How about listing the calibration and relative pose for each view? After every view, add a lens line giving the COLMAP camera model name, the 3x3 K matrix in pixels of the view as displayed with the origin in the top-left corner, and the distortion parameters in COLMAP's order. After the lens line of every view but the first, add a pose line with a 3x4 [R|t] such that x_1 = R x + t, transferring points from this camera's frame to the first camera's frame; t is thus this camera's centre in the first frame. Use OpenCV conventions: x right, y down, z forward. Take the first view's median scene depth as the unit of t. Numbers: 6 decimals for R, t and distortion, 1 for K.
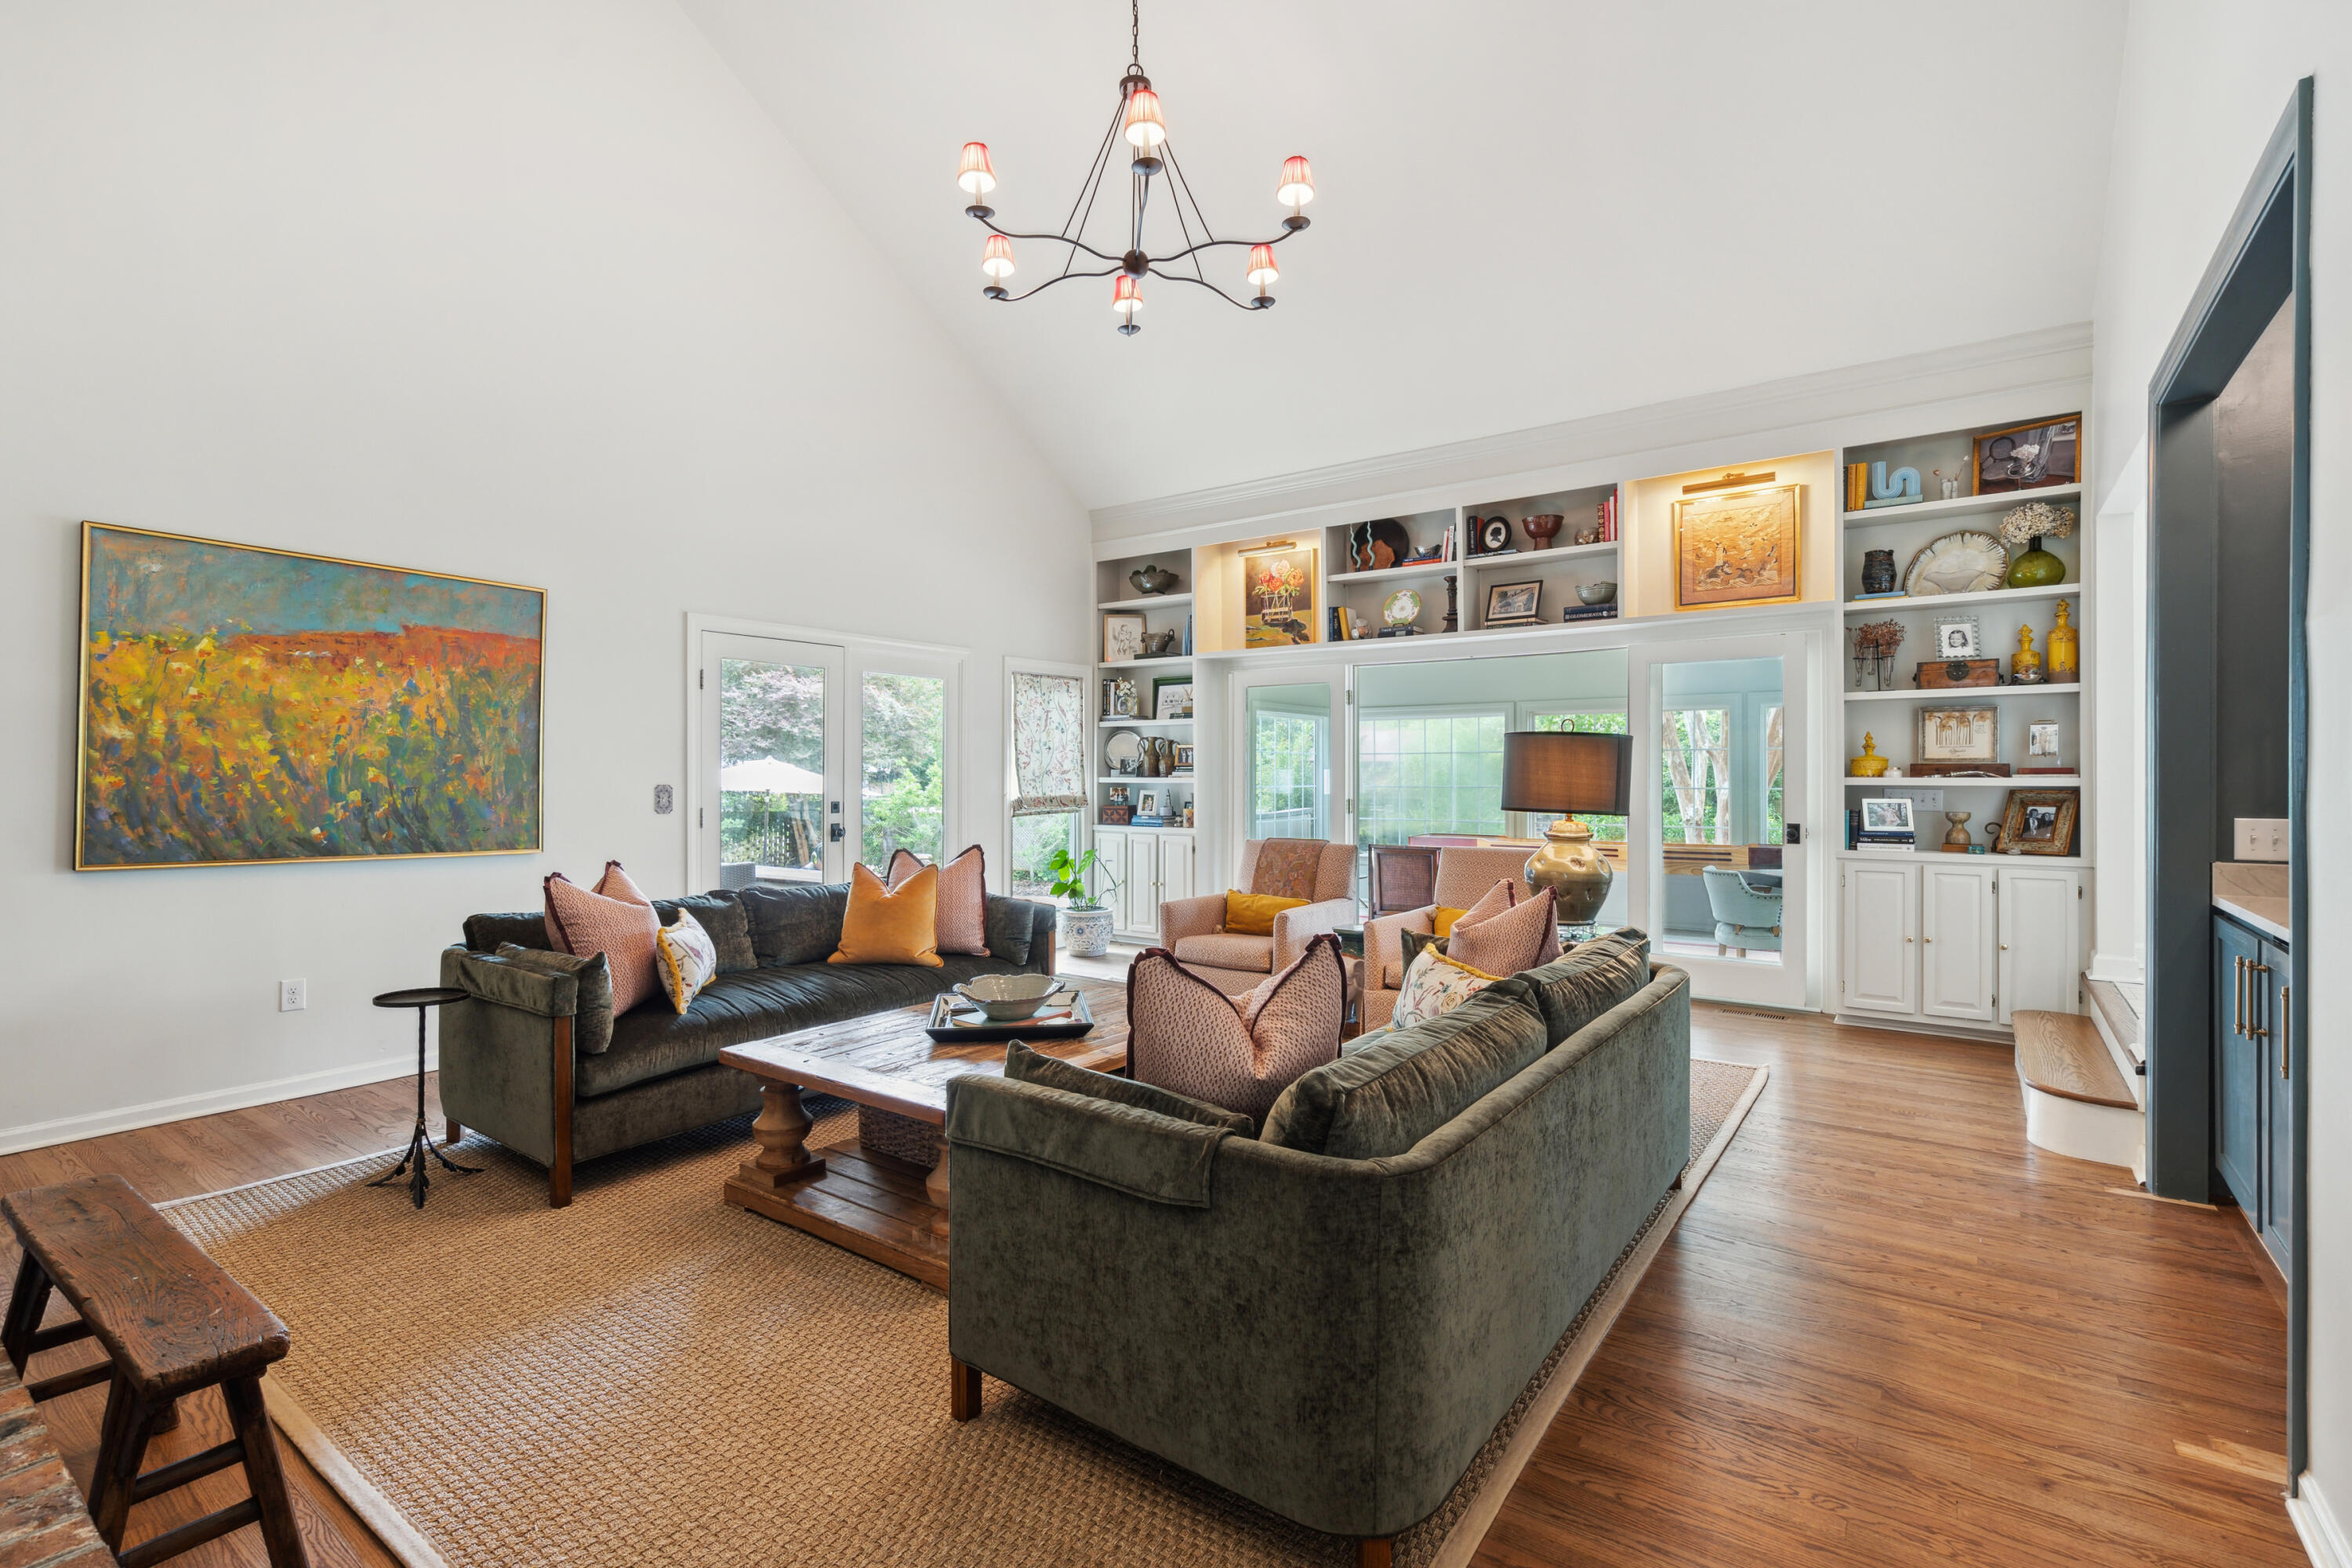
lens RADIAL K [[1068.6, 0, 1180.7], [0, 1068.6, 781.6], [0, 0, 1]] dist [-0.005104, 0.002356]
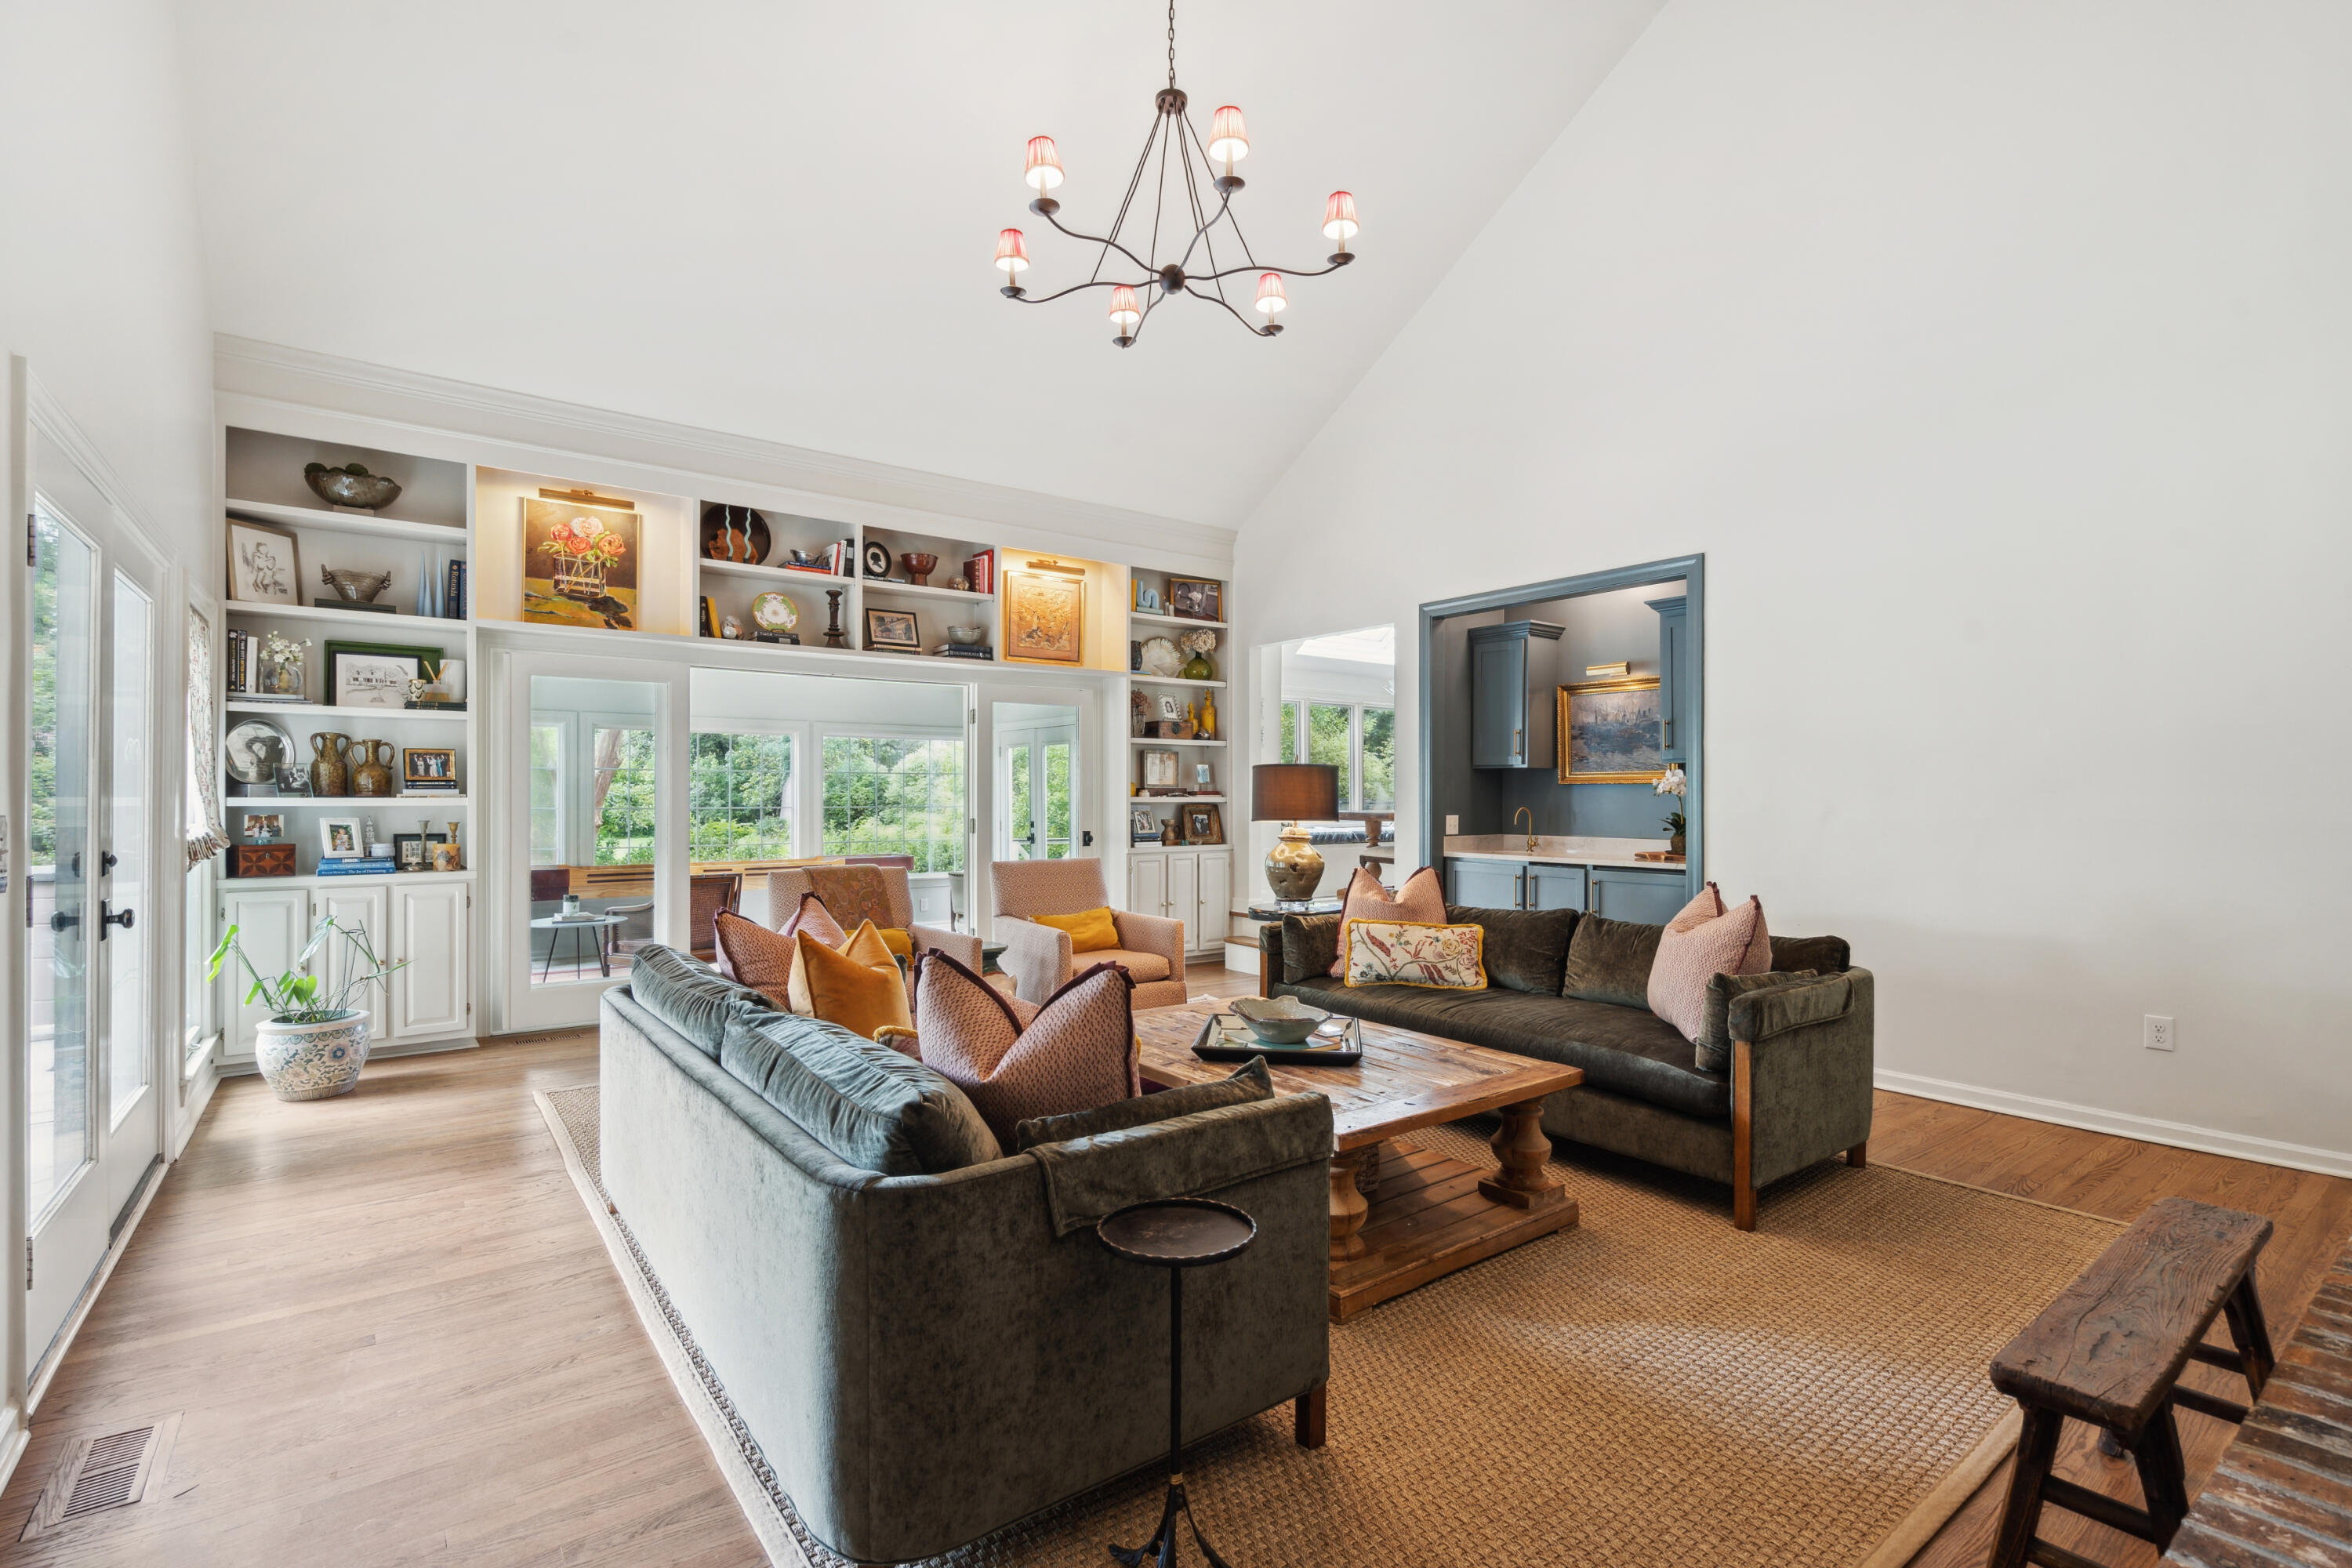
lens RADIAL K [[1068.6, 0, 1176.7], [0, 1068.6, 786.2], [0, 0, 1]] dist [-0.005104, 0.002356]
pose [[0.298452, 0.011672, 0.954353, -0.558718], [0.007242, 0.999869, -0.014493, 0.002283], [-0.954397, 0.011237, 0.298328, 0.398060]]
